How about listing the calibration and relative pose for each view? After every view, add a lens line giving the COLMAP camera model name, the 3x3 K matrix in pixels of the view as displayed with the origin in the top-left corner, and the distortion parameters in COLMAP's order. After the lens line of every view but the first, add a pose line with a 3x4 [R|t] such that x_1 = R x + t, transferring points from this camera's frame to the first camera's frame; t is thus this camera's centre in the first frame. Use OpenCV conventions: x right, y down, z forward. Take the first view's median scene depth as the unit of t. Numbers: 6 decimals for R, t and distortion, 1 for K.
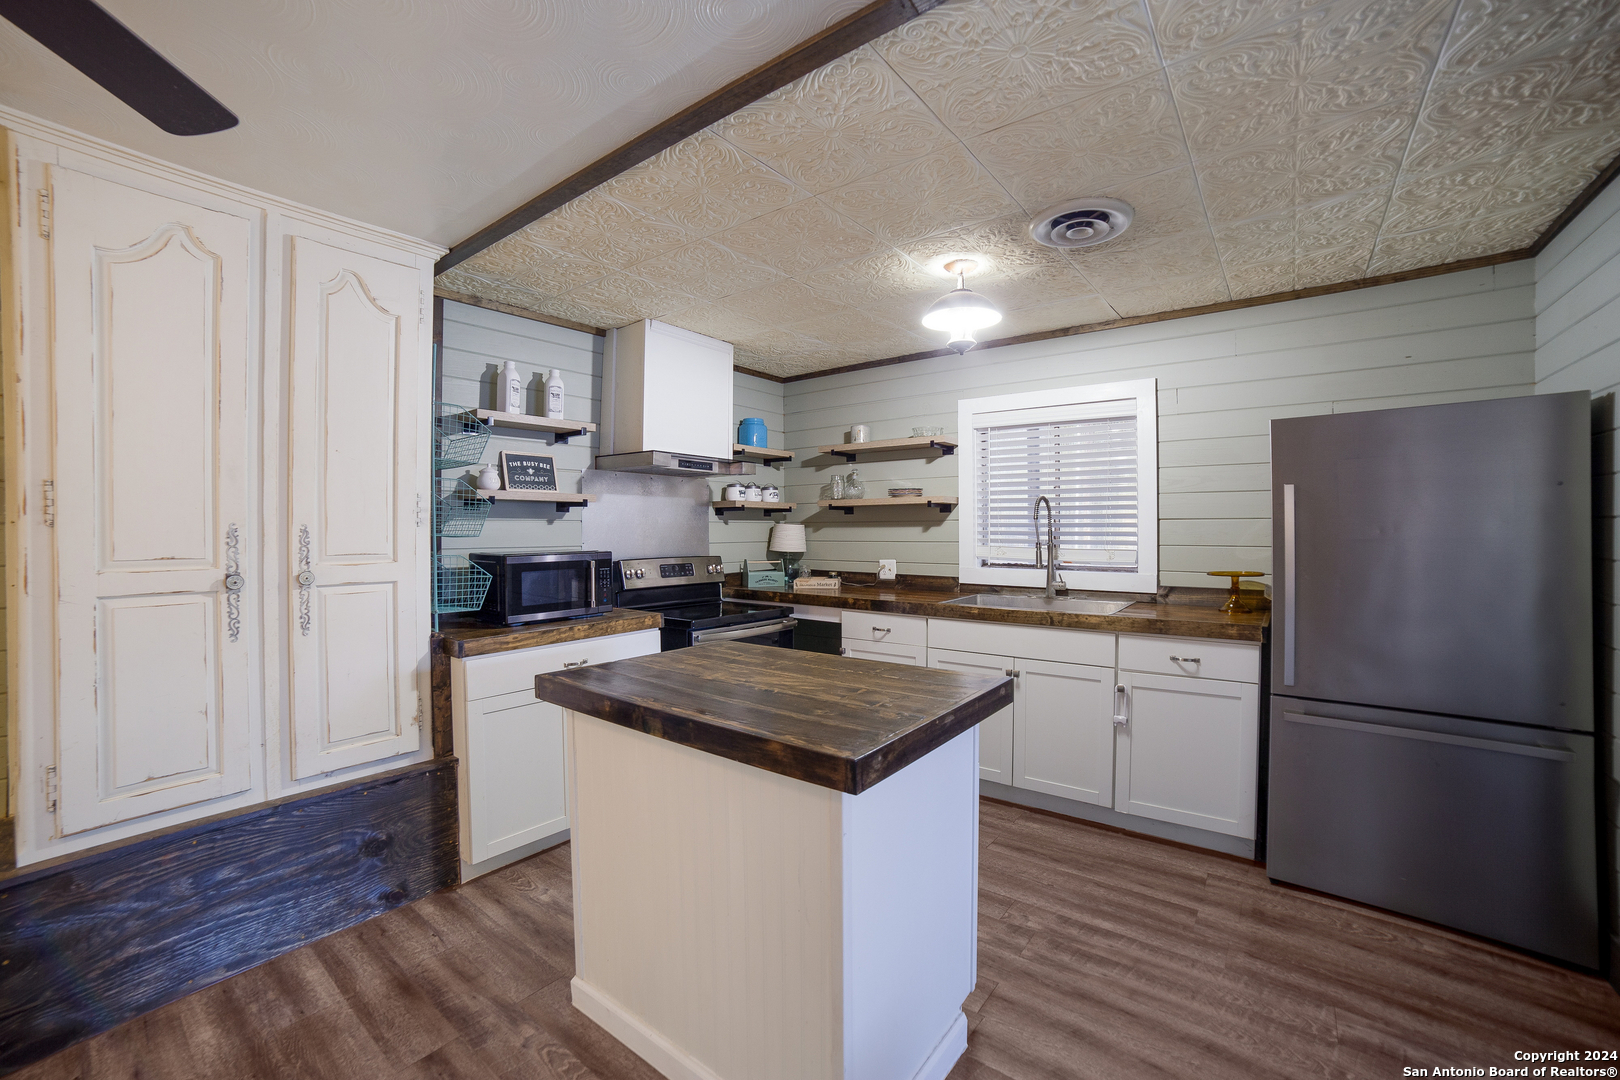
lens RADIAL K [[658.5, 0, 808.1], [0, 658.5, 535.4], [0, 0, 1]] dist [-0.091433, 0.032909]
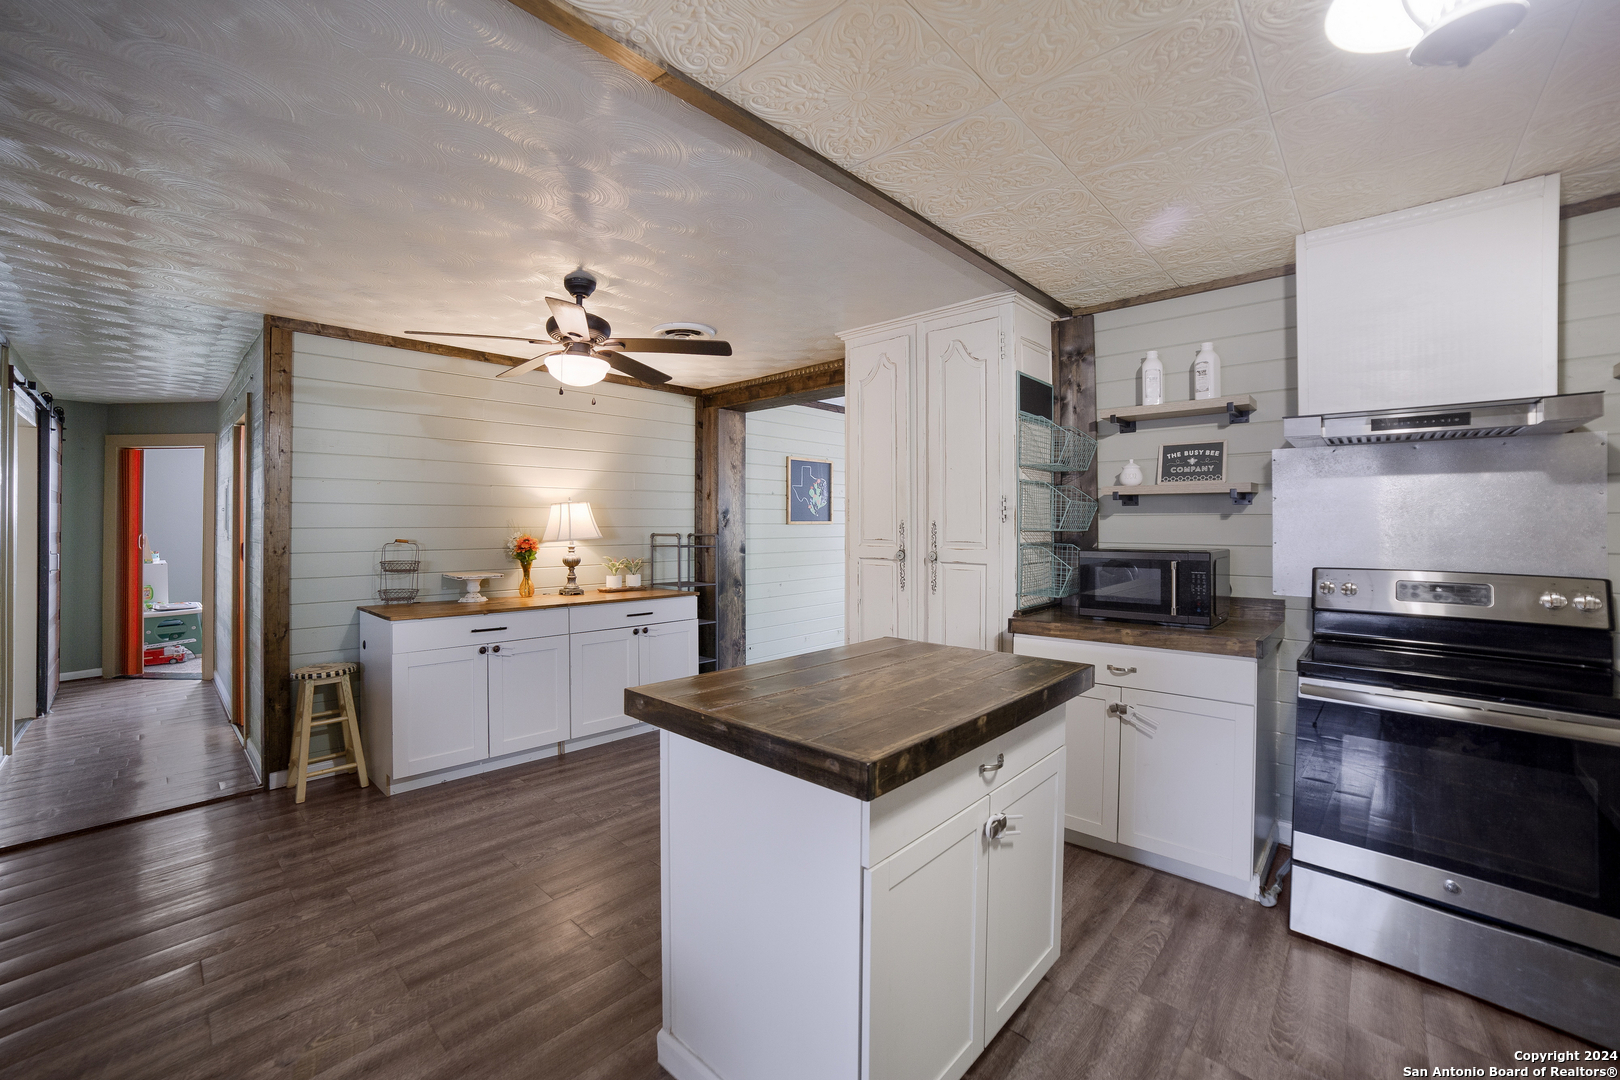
lens RADIAL K [[657.4, 0, 806.3], [0, 657.4, 531.4], [0, 0, 1]] dist [-0.089692, 0.032900]
pose [[-0.080735, 0.011420, -0.996670, 0.492539], [-0.013850, 0.999825, 0.012578, -0.003984], [0.996639, 0.014820, -0.080562, 0.517295]]
